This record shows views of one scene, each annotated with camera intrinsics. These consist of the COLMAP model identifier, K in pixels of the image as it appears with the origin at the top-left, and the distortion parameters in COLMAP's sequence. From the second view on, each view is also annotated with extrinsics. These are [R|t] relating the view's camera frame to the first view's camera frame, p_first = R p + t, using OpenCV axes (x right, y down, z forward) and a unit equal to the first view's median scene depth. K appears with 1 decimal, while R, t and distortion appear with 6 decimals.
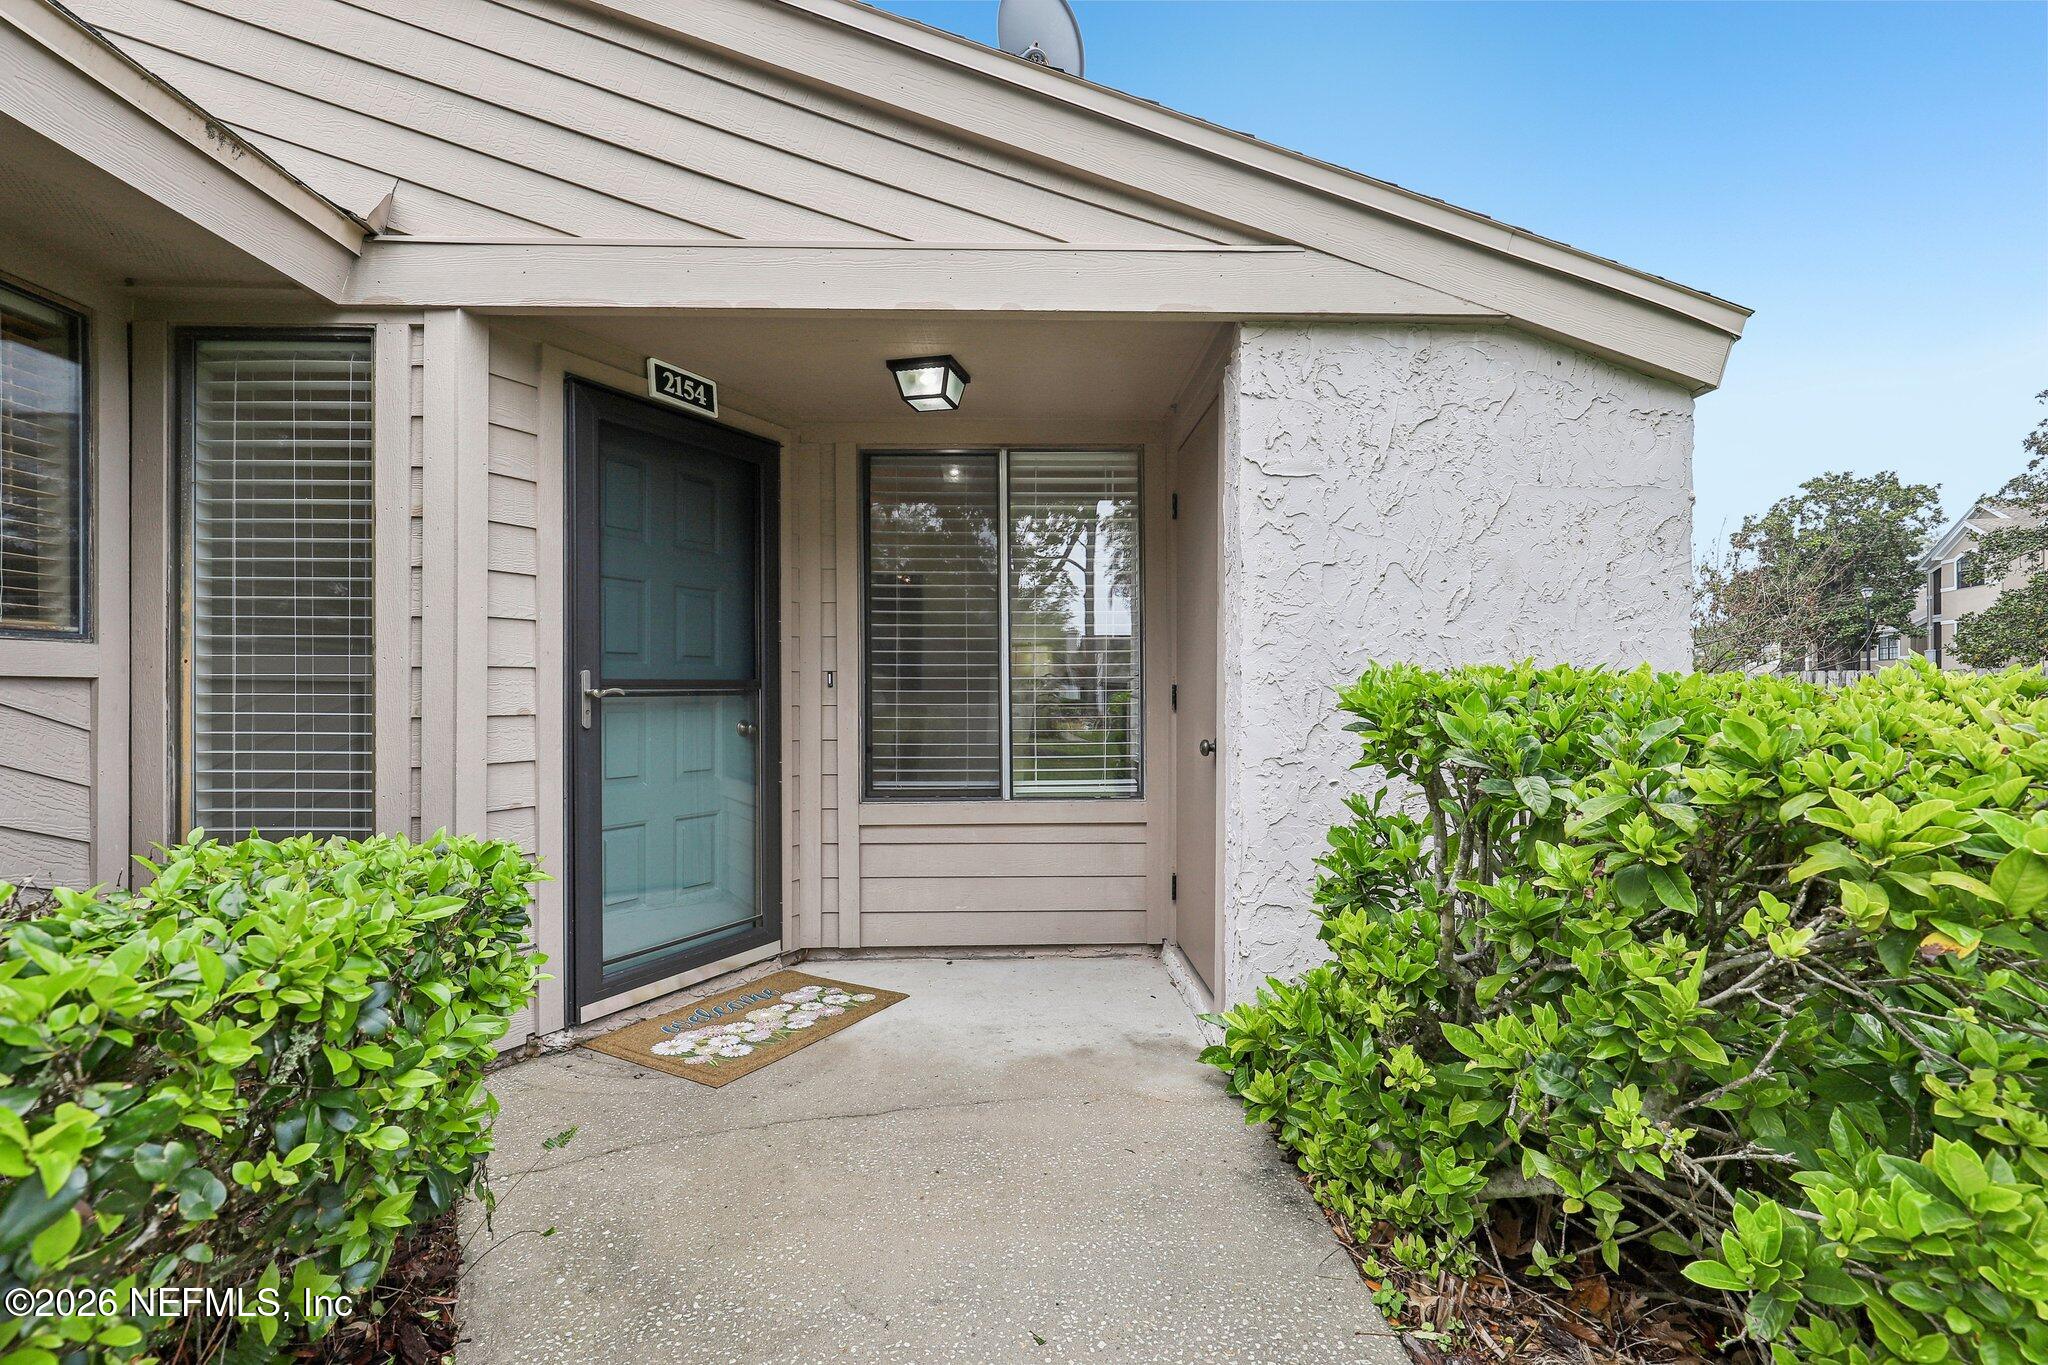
lens RADIAL K [[937.8, 0, 1040.1], [0, 937.8, 693.1], [0, 0, 1]] dist [0.001743, 0.000538]
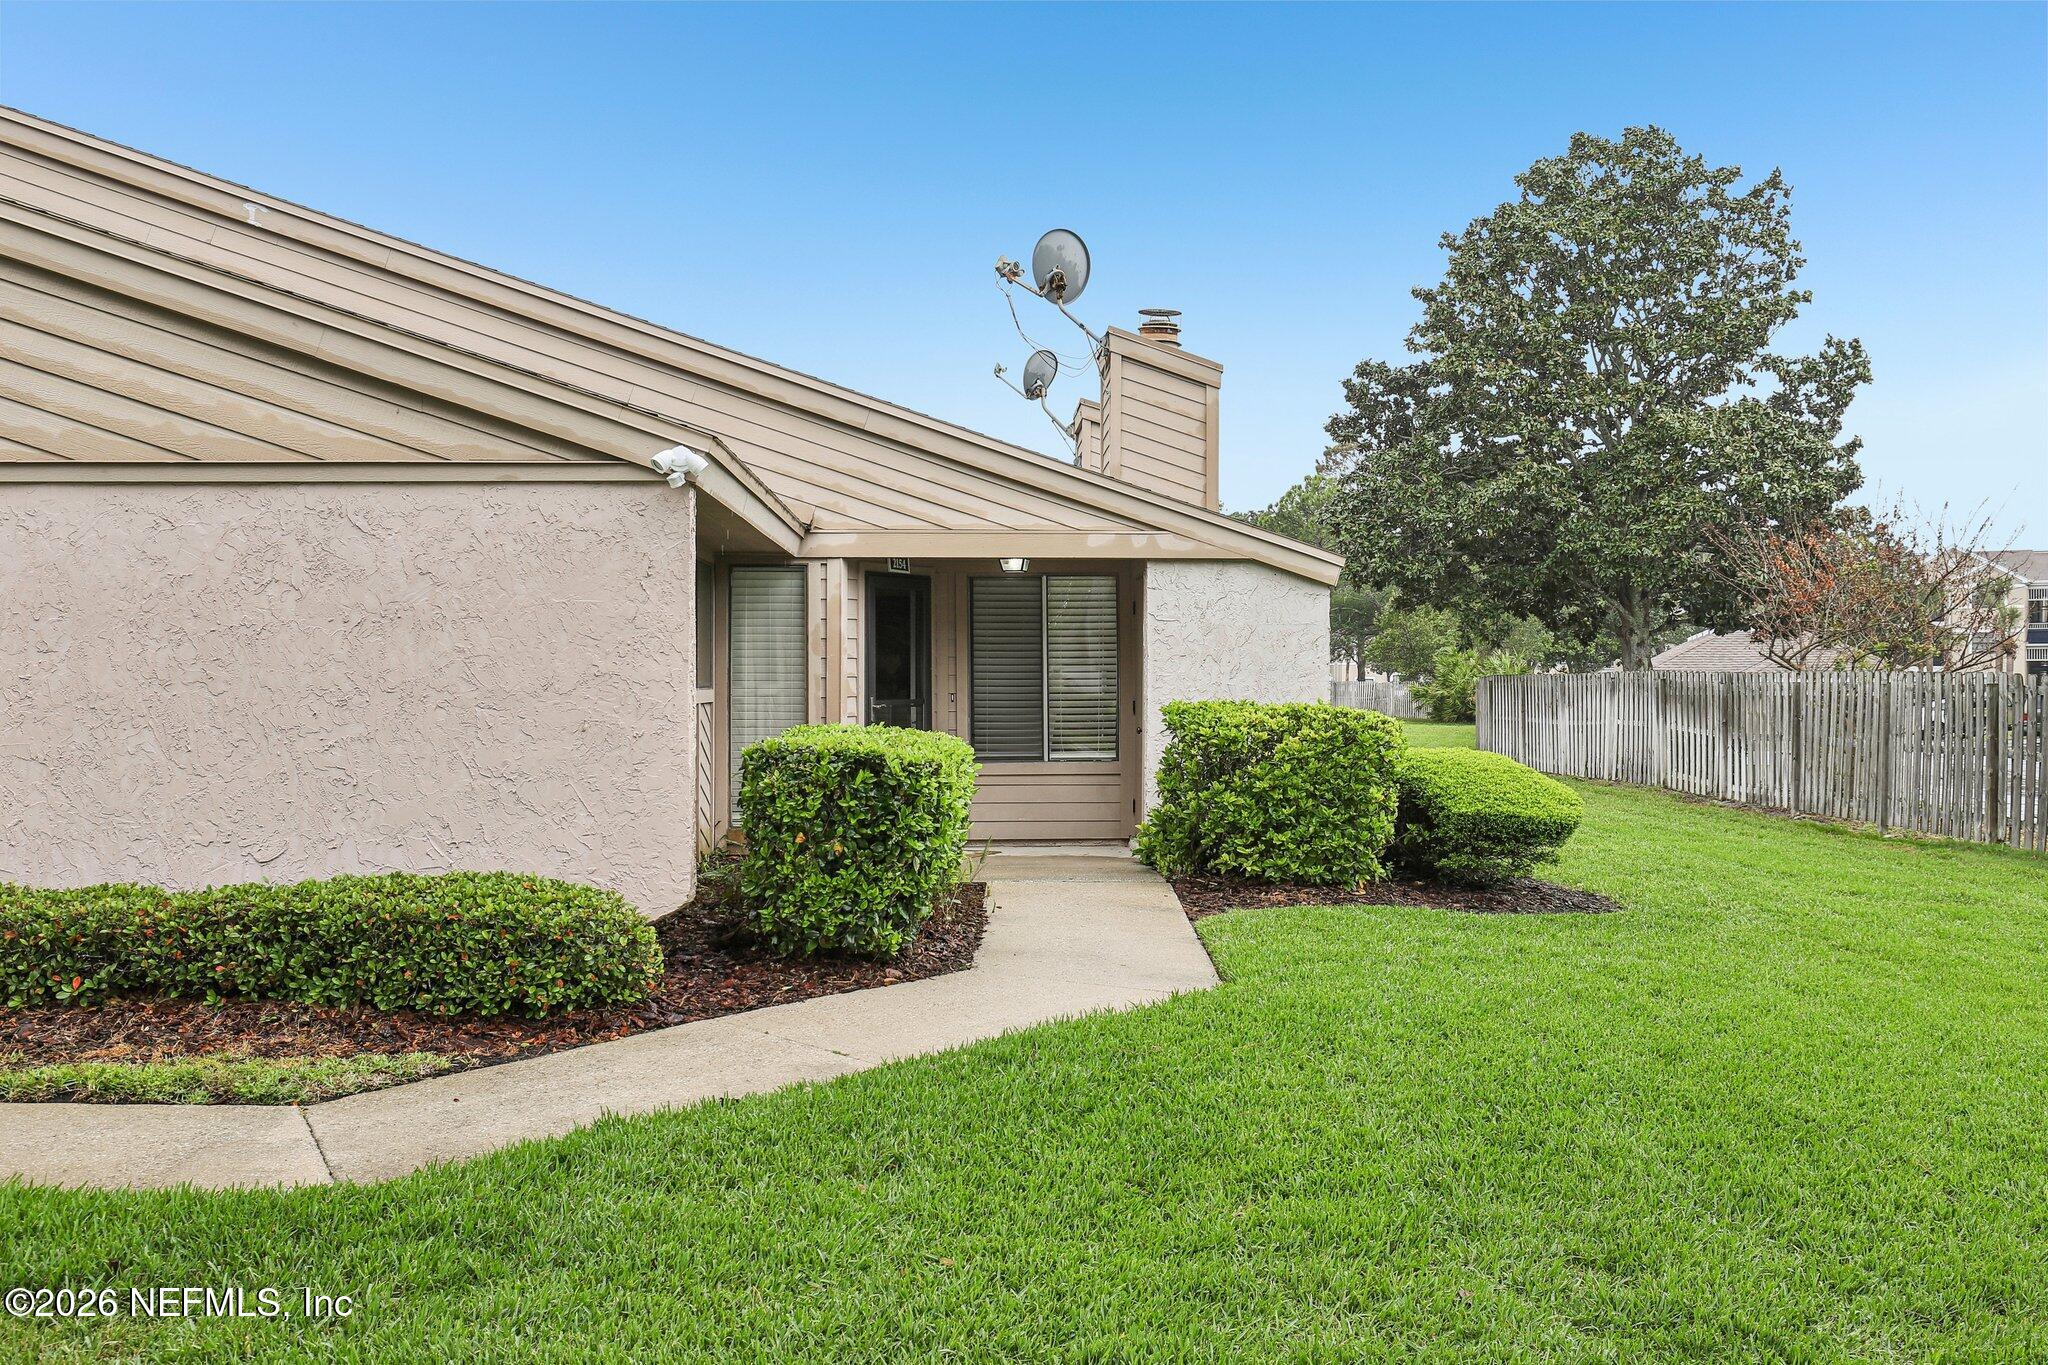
lens RADIAL K [[1965.6, 0, 1024.0], [0, 1965.6, 682.5], [0, 0, 1]] dist [0.012349, 0.004465]
pose [[0.999999, -0.001054, 0.000871, -0.120581], [0.001053, 0.999998, 0.001432, -0.072555], [-0.000873, -0.001431, 0.999999, -4.237894]]
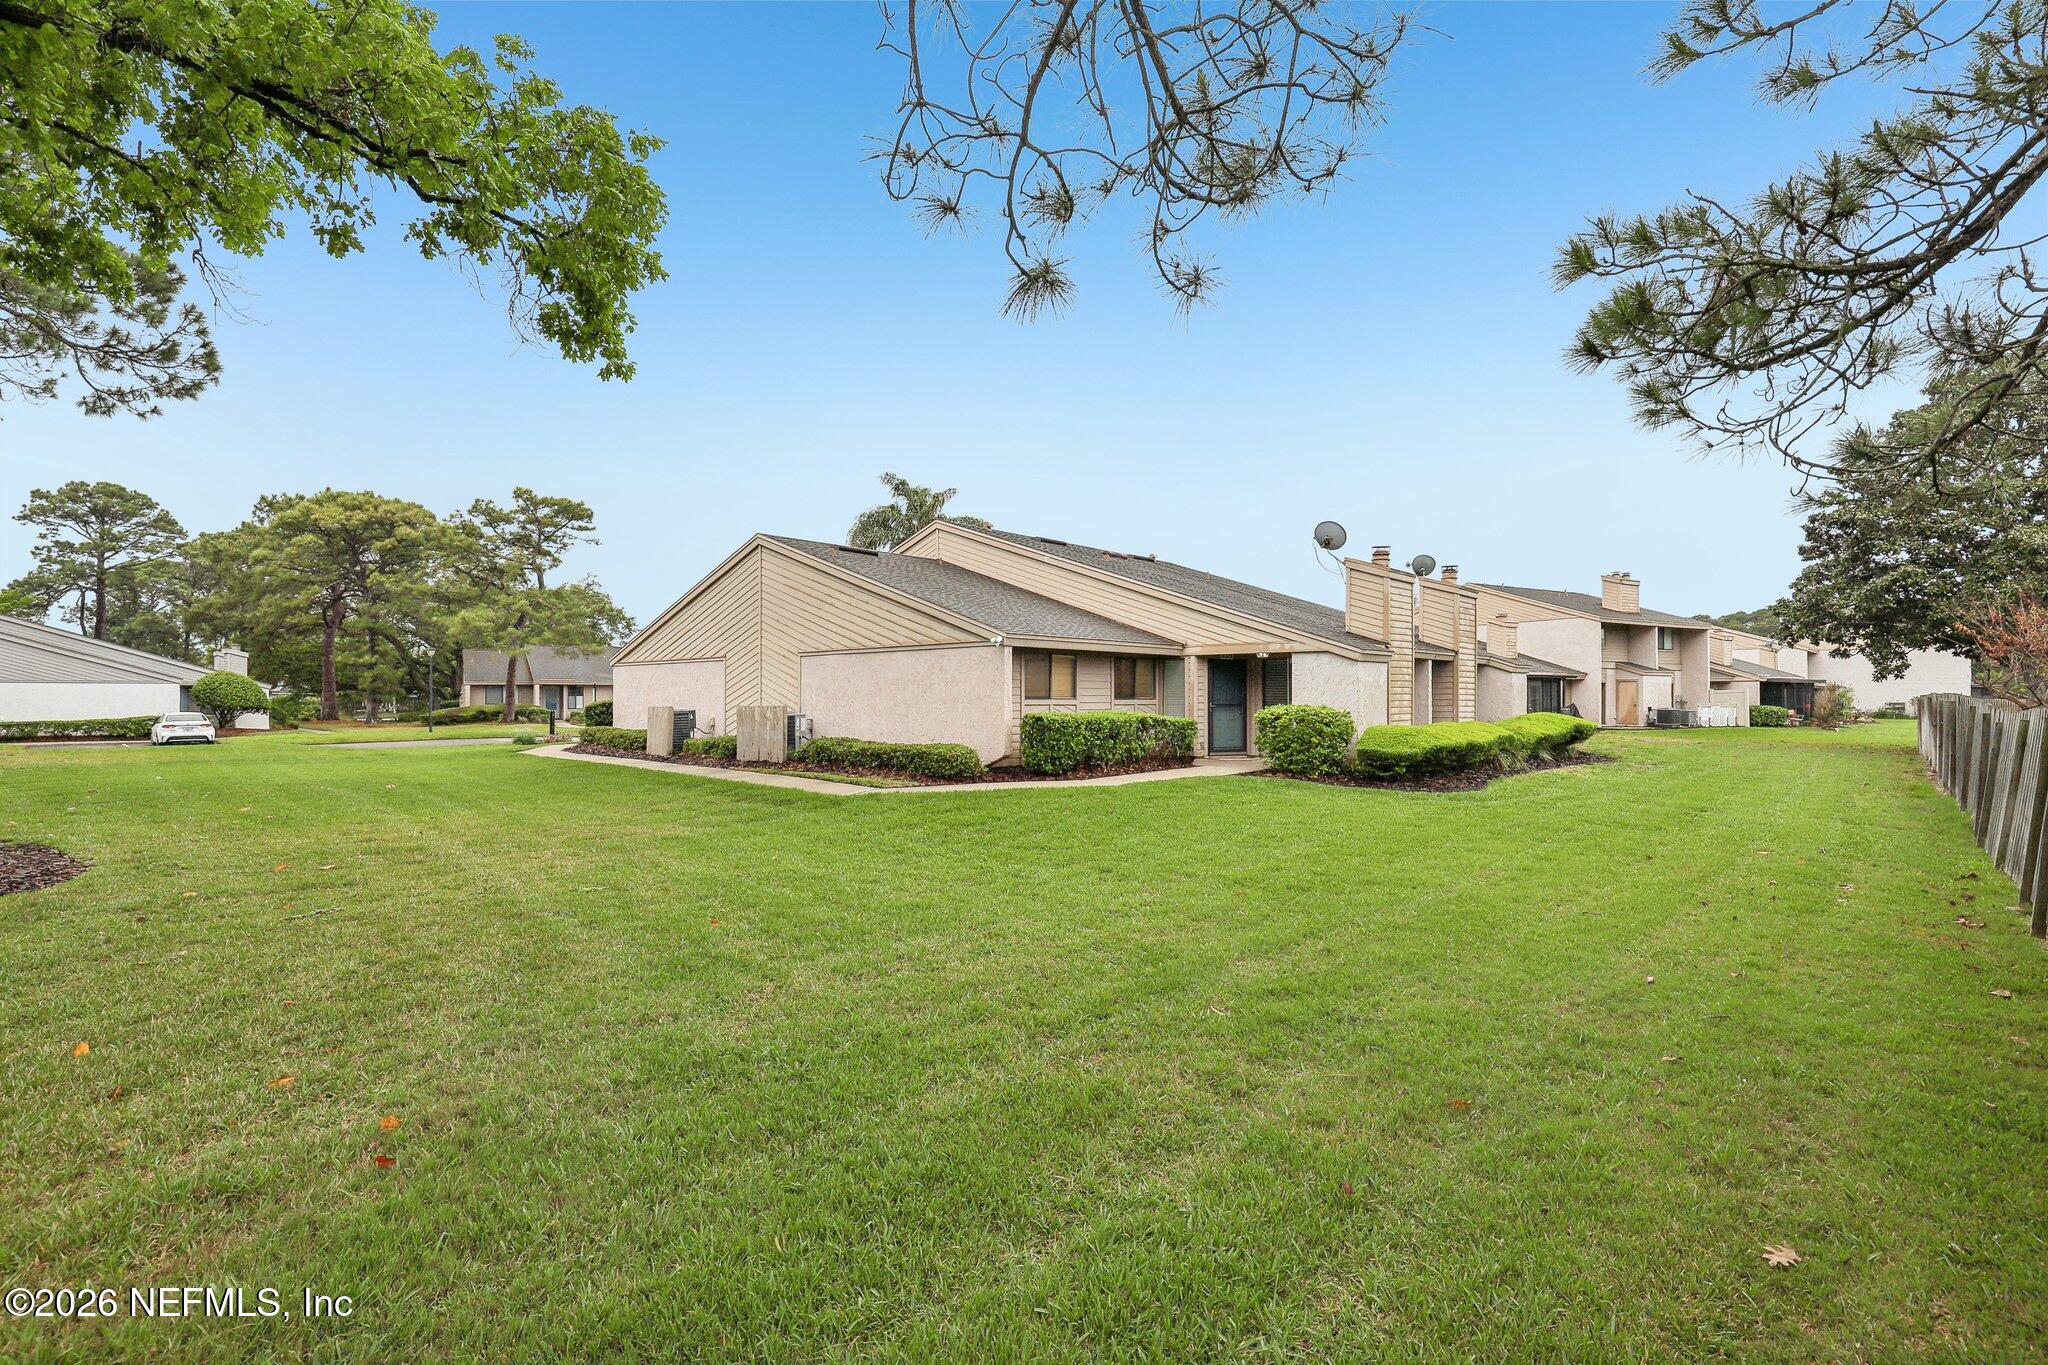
lens RADIAL K [[937.8, 0, 1040.1], [0, 937.8, 693.1], [0, 0, 1]] dist [0.001743, 0.000538]
pose [[0.727772, -0.004061, -0.685807, 3.488716], [-0.001018, 0.999975, -0.007002, -0.052969], [0.685818, 0.005794, 0.727750, -5.097813]]
